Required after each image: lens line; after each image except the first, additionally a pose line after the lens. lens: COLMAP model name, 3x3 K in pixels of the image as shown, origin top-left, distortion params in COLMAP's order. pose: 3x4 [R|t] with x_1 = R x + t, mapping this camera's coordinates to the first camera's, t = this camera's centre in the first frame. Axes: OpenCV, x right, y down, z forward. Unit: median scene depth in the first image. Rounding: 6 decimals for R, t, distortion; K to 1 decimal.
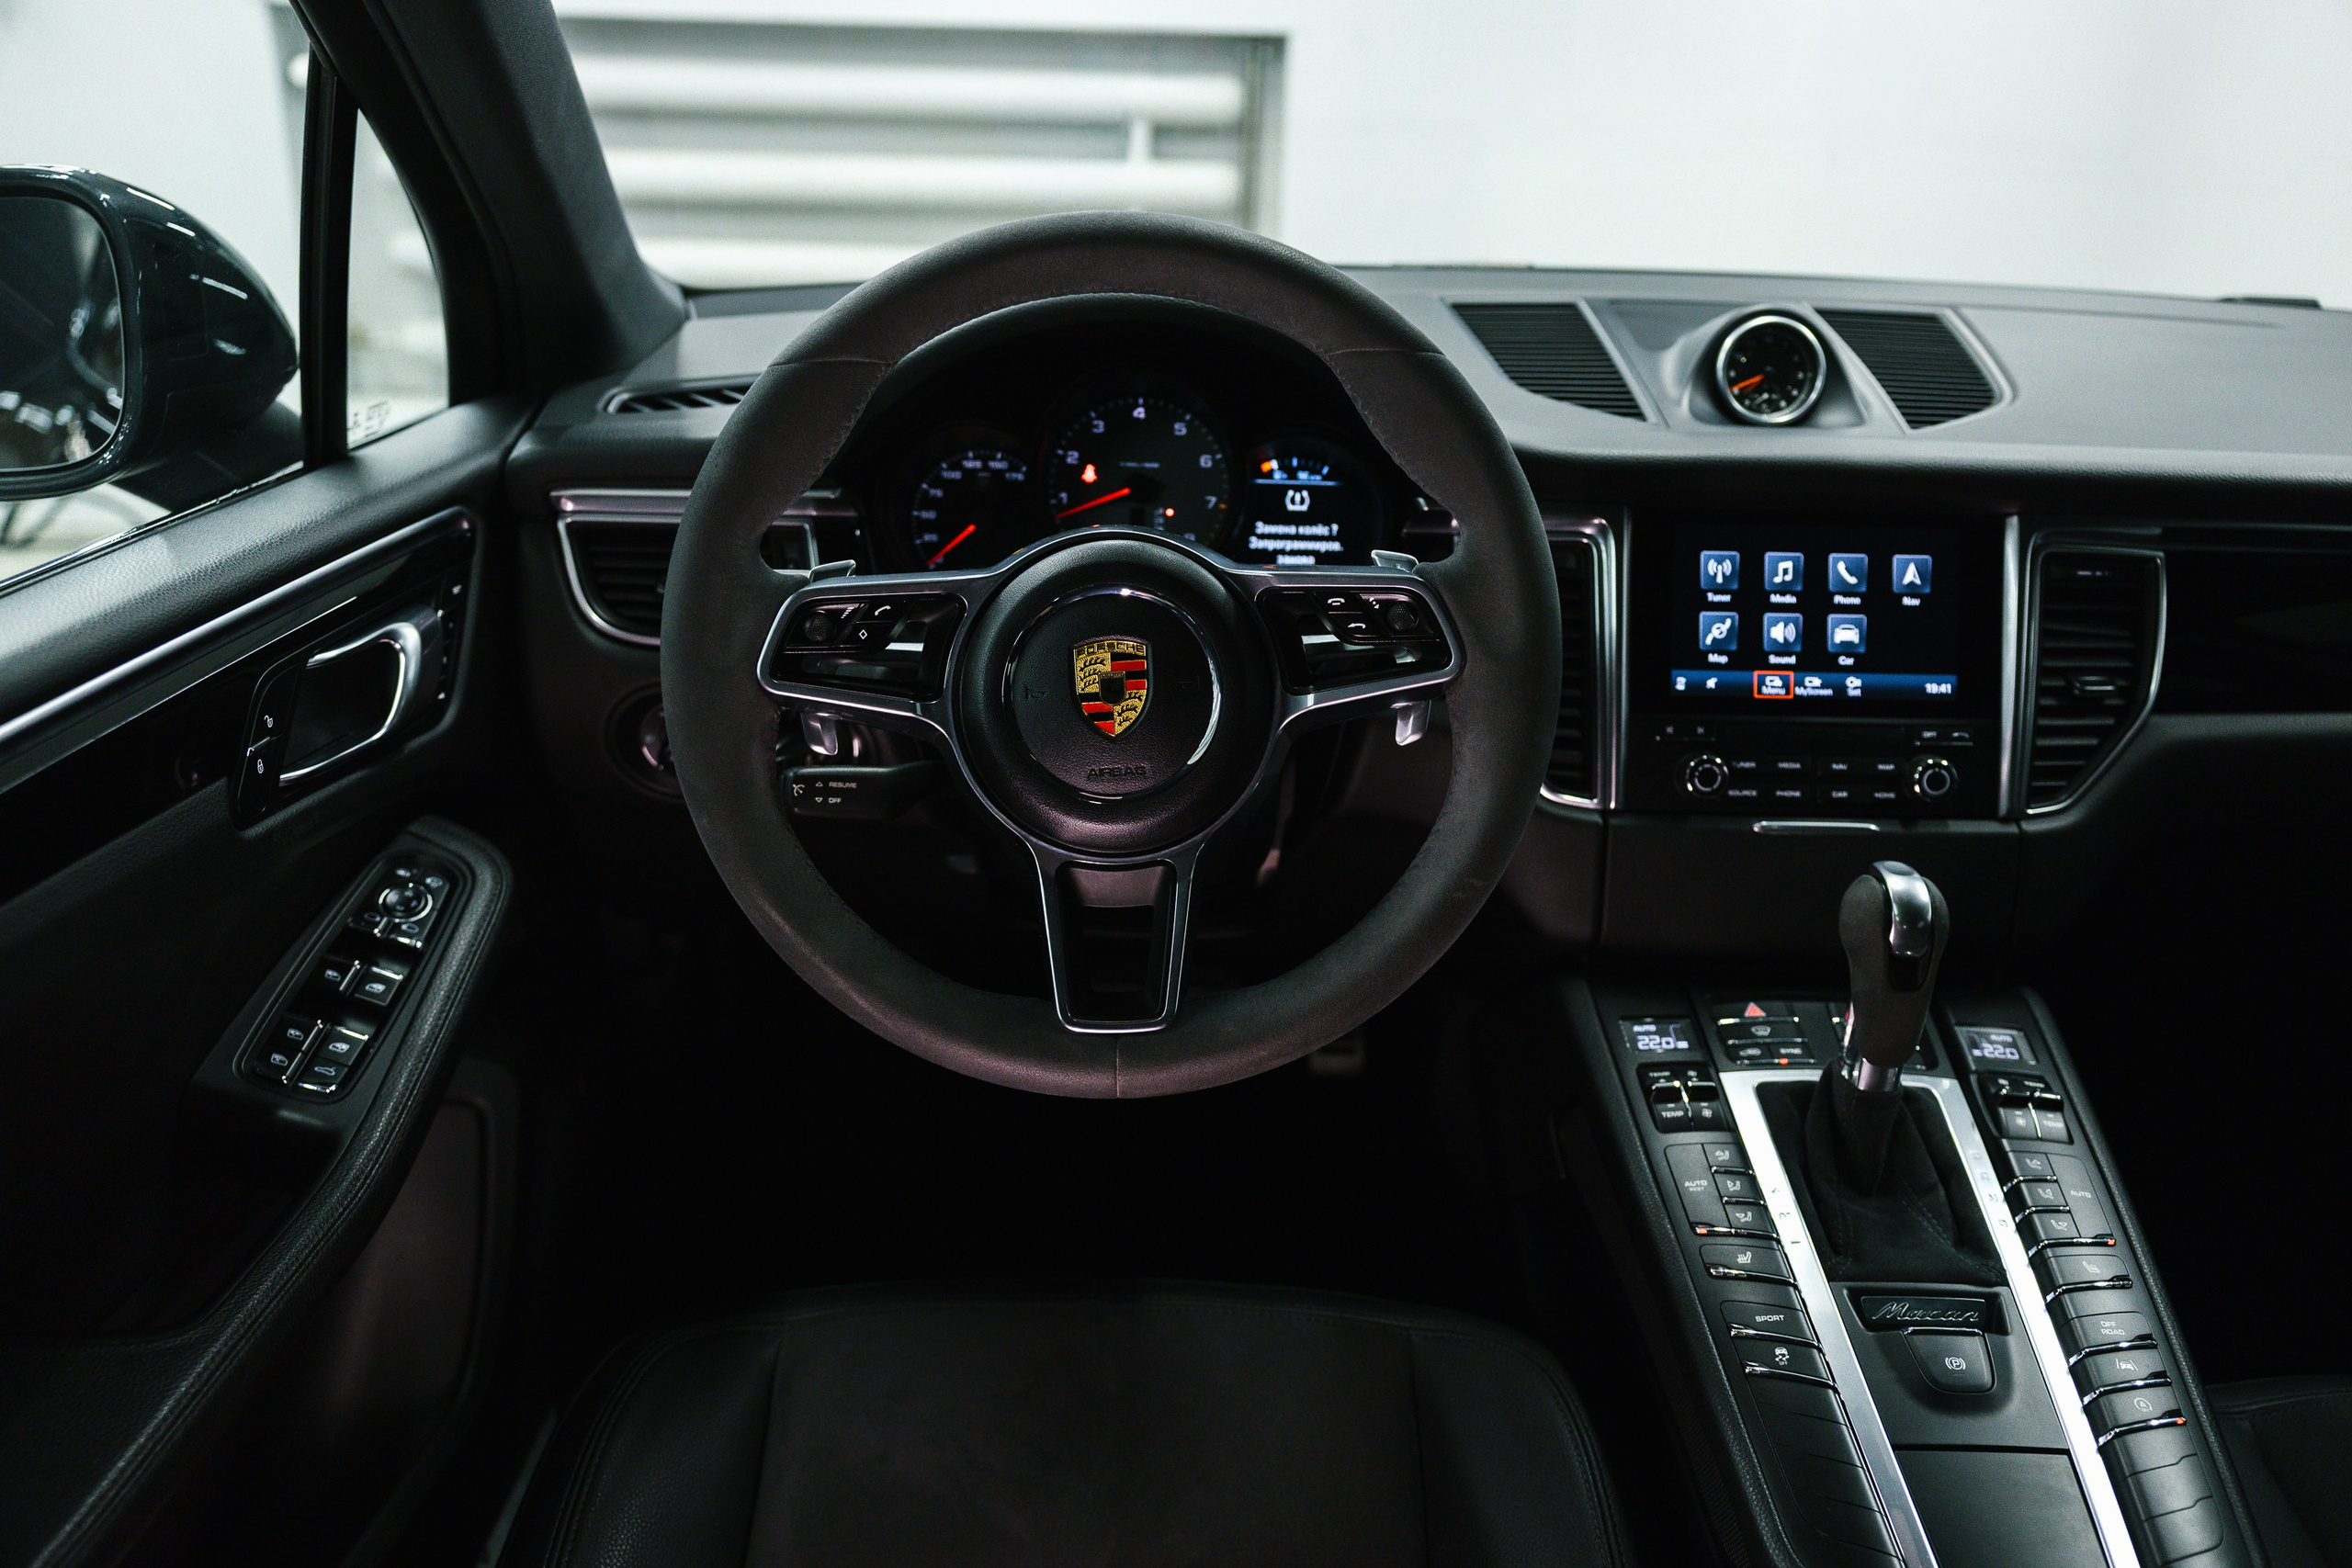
lens RADIAL K [[1825.5, 0, 1222.5], [0, 1825.5, 843.1], [0, 0, 1]] dist [-0.011763, 0.009595]
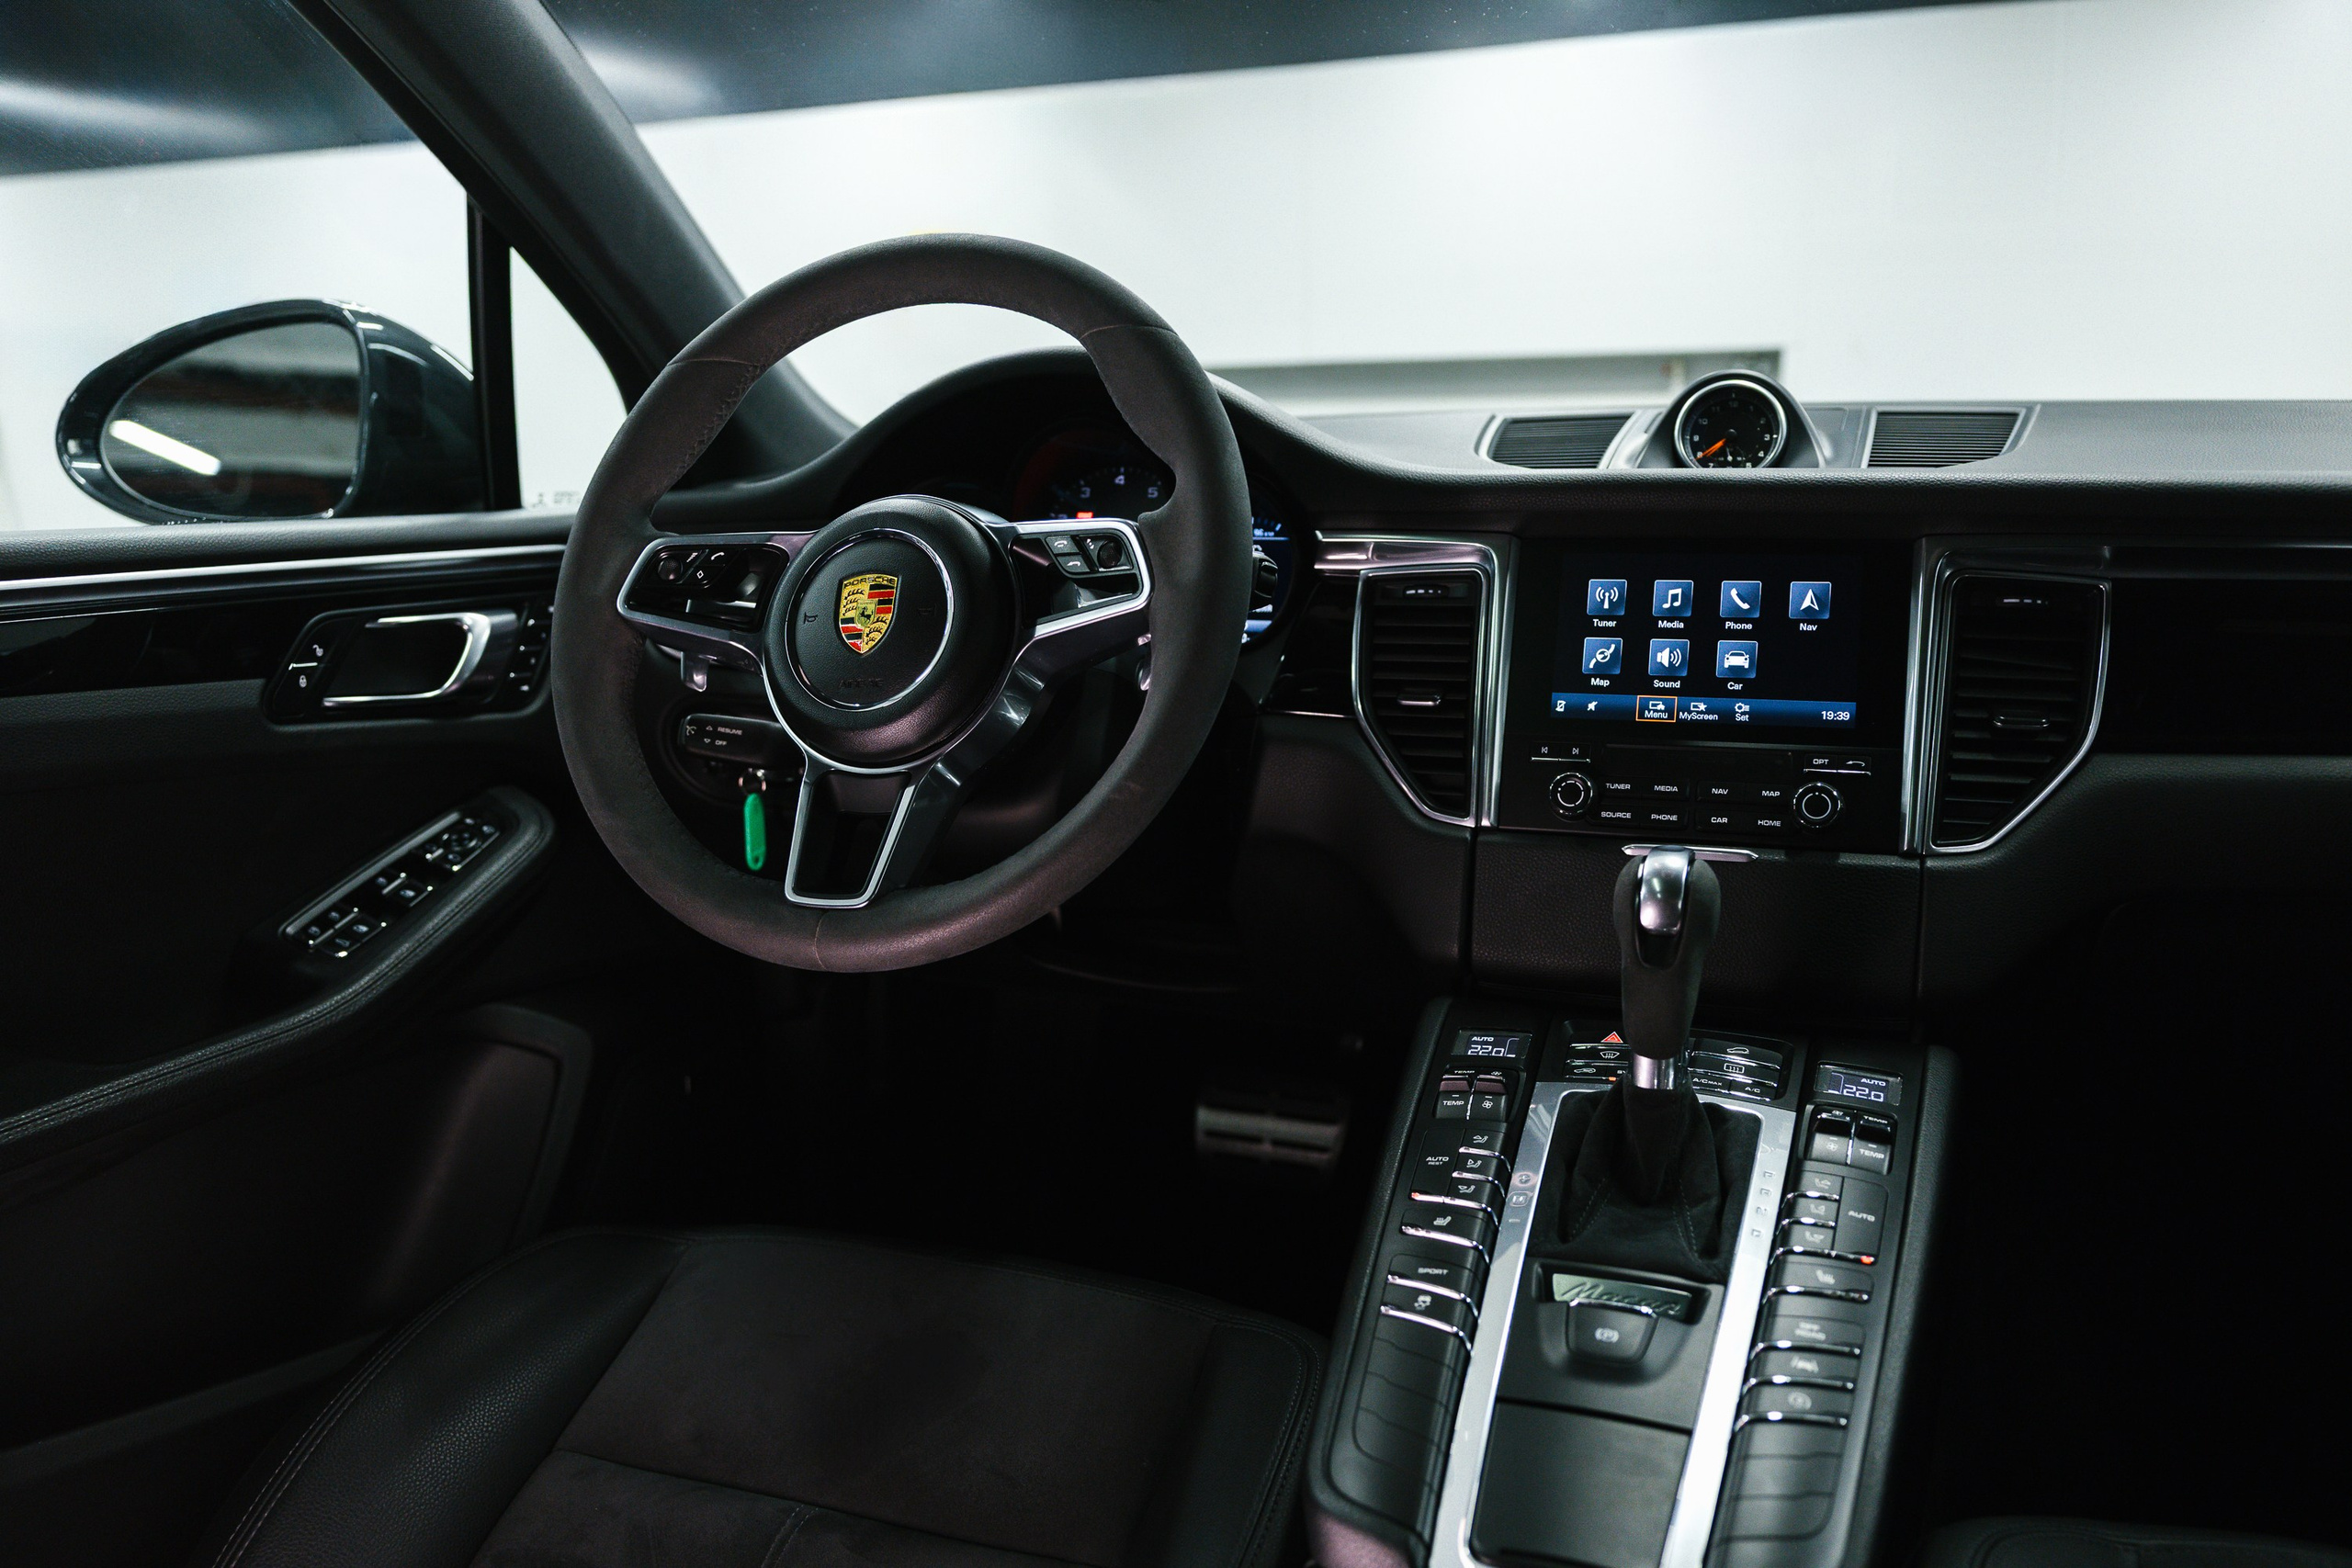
lens RADIAL K [[1825.5, 0, 1163.7], [0, 1825.5, 791.1], [0, 0, 1]] dist [-0.011763, 0.009595]
pose [[0.936119, 0.033274, -0.350106, 0.399430], [-0.106741, 0.975435, -0.192700, 0.173601], [0.335094, 0.217761, 0.916675, 0.022467]]
